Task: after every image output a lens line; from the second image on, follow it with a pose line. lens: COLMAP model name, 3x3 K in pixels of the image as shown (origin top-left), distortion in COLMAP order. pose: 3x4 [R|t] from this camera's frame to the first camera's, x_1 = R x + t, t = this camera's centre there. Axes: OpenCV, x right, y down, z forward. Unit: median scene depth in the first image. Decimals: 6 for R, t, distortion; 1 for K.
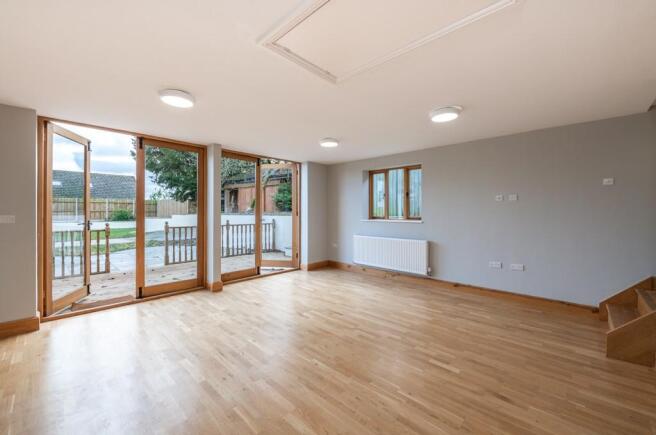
lens RADIAL K [[266.3, 0, 329.1], [0, 266.3, 212.8], [0, 0, 1]] dist [0.010714, 0.000099]
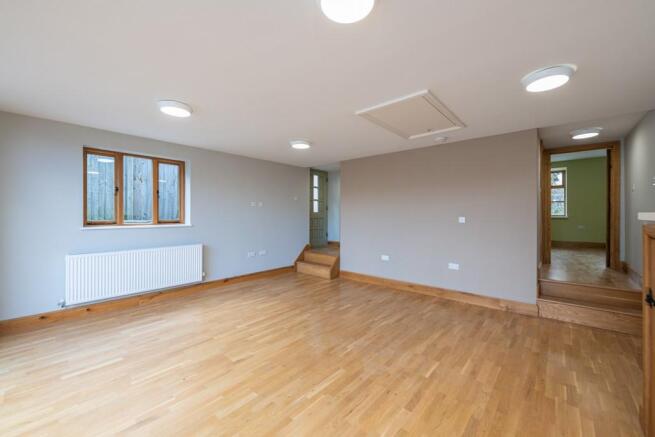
lens RADIAL K [[262.1, 0, 328.5], [0, 262.1, 216.4], [0, 0, 1]] dist [0.002737, 0.000121]
pose [[-0.047214, -0.006559, 0.998863, -0.681044], [0.001651, 0.999977, 0.006645, -0.002311], [-0.998883, 0.001963, -0.047202, 0.674088]]
